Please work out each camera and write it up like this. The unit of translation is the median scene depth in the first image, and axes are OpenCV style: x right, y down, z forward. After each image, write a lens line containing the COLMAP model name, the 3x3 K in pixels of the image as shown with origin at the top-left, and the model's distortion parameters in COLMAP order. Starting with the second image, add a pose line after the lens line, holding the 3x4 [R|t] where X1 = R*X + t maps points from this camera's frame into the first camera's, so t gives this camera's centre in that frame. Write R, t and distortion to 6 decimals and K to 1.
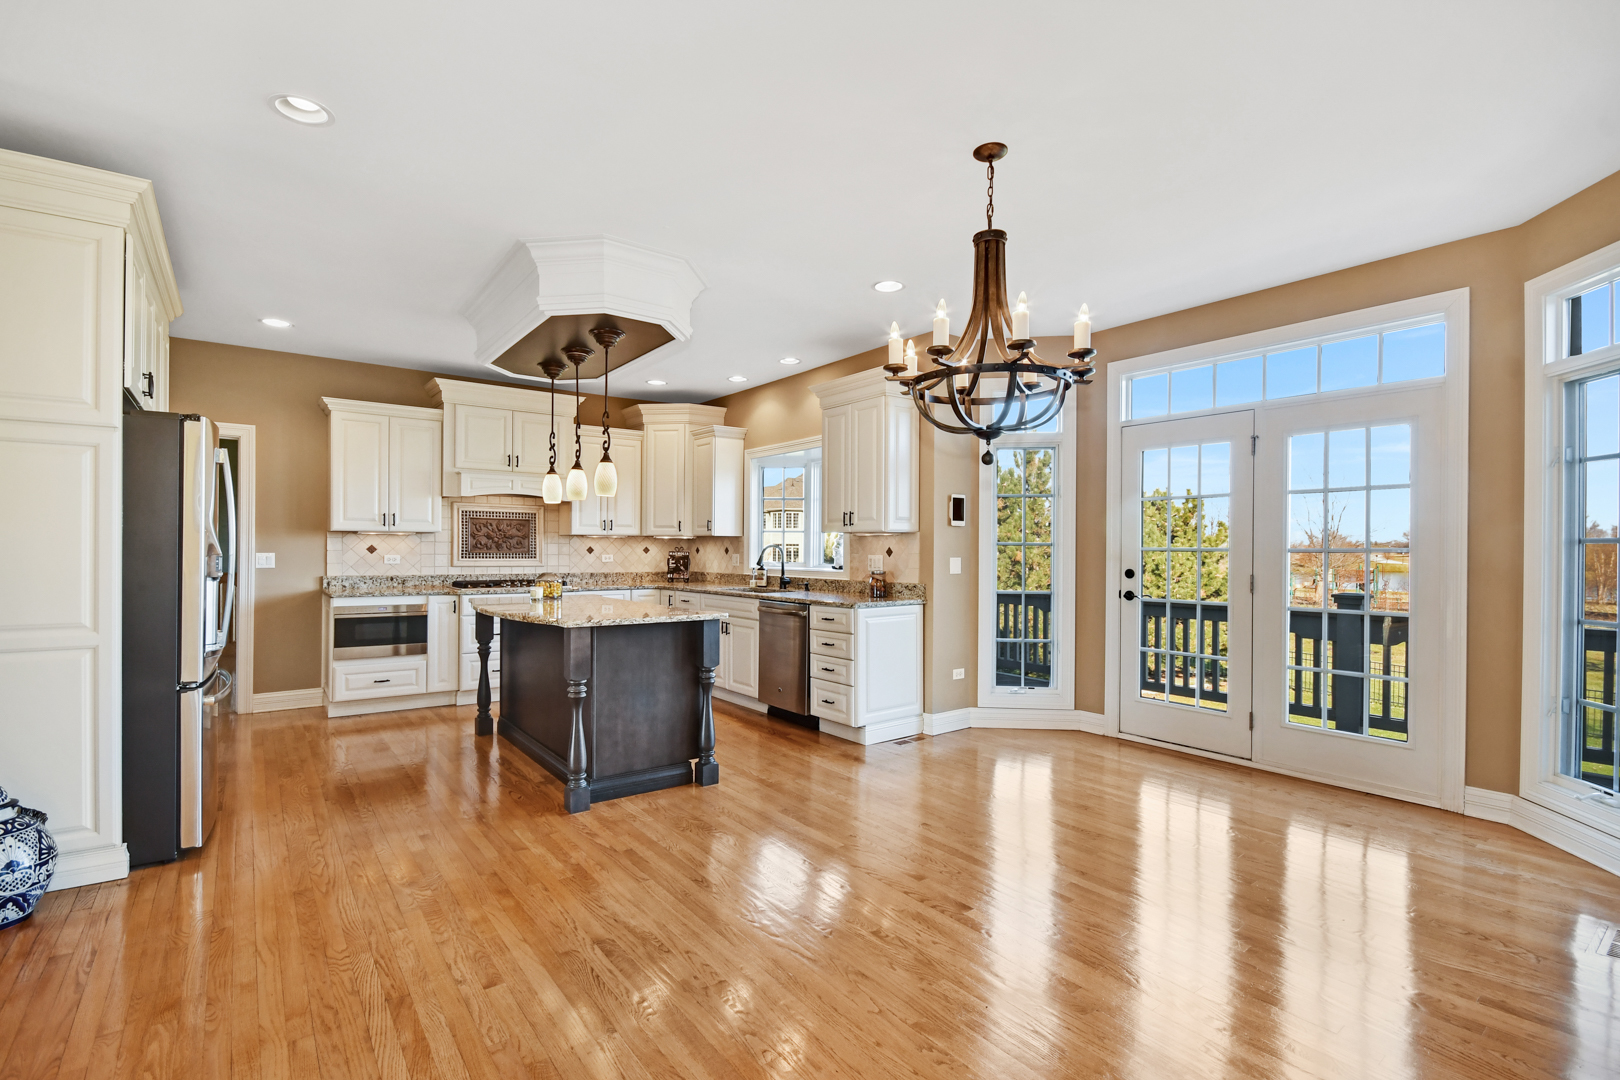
lens RADIAL K [[732.6, 0, 797.5], [0, 732.6, 545.4], [0, 0, 1]] dist [-0.001901, -0.000146]
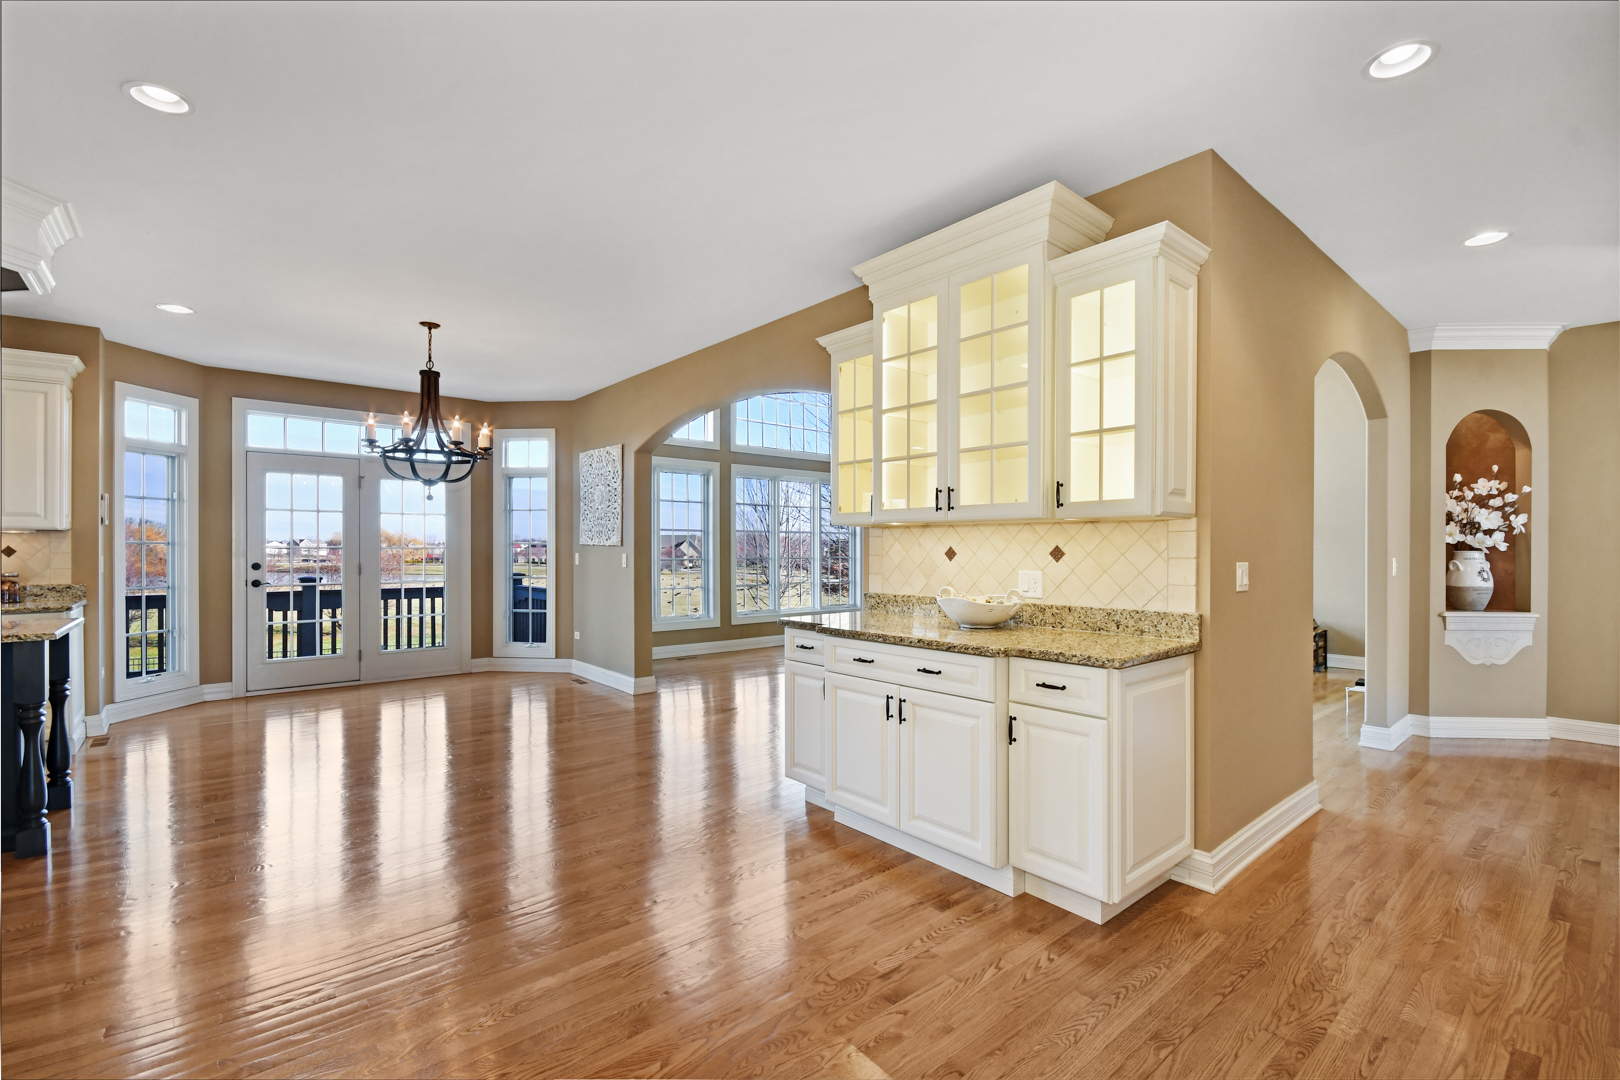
lens RADIAL K [[732.6, 0, 797.5], [0, 732.6, 545.4], [0, 0, 1]] dist [-0.001901, -0.000146]
pose [[-0.065914, -0.000509, 0.997825, -0.897689], [-0.007234, 0.999974, 0.000032, -0.005625], [-0.997799, -0.007216, -0.065916, 0.132553]]
